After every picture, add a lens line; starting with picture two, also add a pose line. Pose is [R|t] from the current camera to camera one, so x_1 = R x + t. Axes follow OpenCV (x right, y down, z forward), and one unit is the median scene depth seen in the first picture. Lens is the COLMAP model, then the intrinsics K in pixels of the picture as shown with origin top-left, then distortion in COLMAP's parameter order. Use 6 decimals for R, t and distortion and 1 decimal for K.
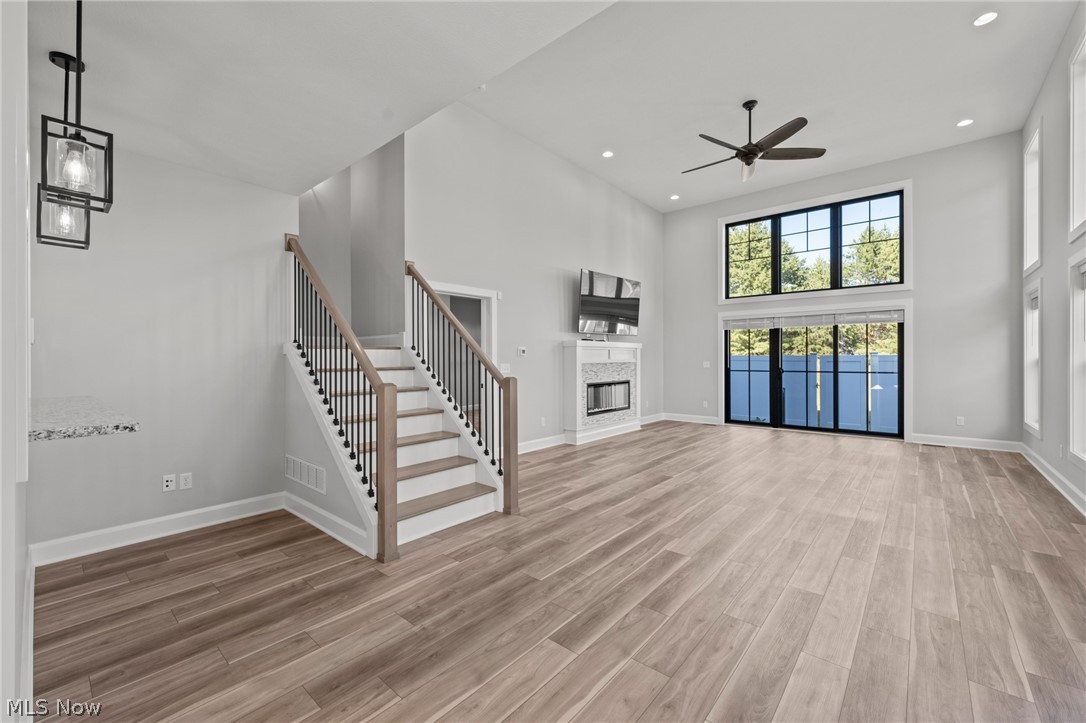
lens RADIAL K [[439.6, 0, 545.0], [0, 439.6, 359.5], [0, 0, 1]] dist [-0.000546, -0.000114]
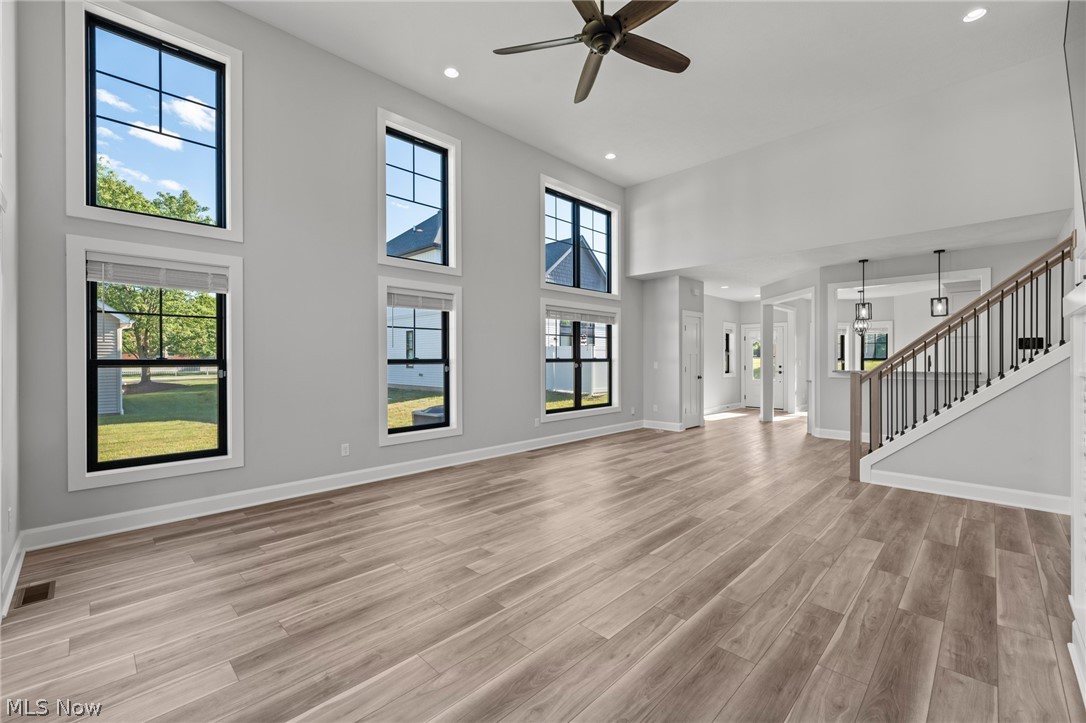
lens RADIAL K [[454.9, 0, 547.8], [0, 454.9, 361.2], [0, 0, 1]] dist [0.001930, -0.000051]
pose [[-0.998107, 0.006380, 0.061173, 0.403701], [0.006931, 0.999937, 0.008807, -0.005212], [-0.061113, 0.009215, -0.998088, 1.319468]]
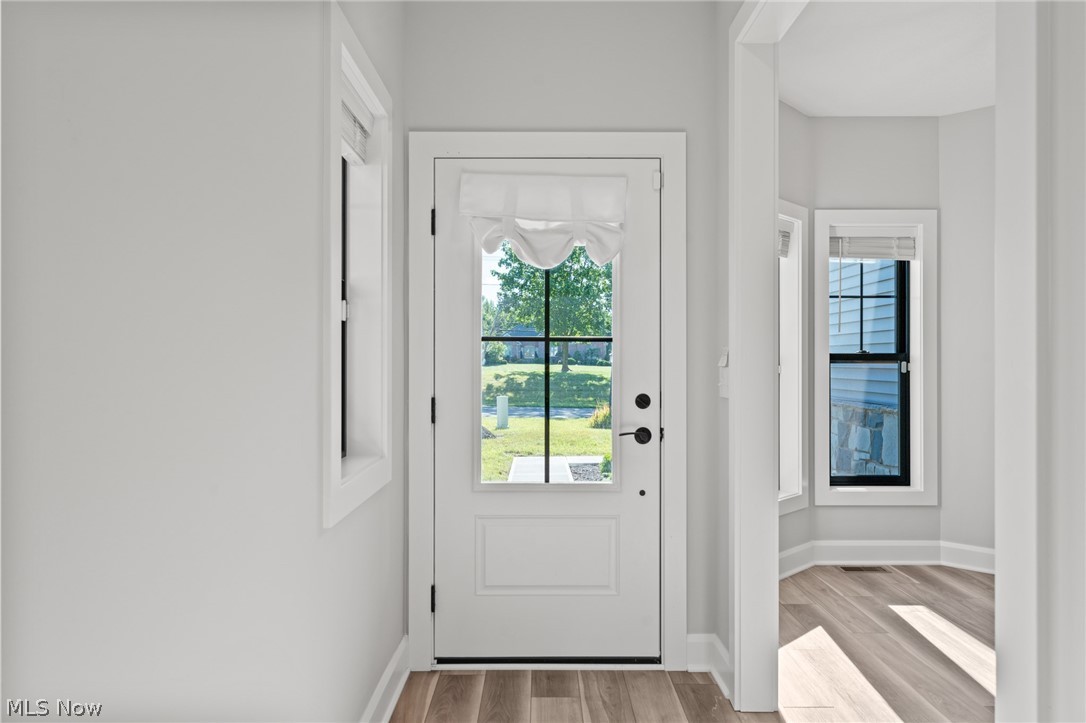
lens RADIAL K [[722.6, 0, 543.0], [0, 722.6, 361.5], [0, 0, 1]] dist [-0.001319, 0.000430]
pose [[-0.754528, 0.004273, -0.656254, -0.020700], [-0.000170, 0.999977, 0.006706, 0.009198], [0.656267, 0.005171, -0.754511, -0.132787]]
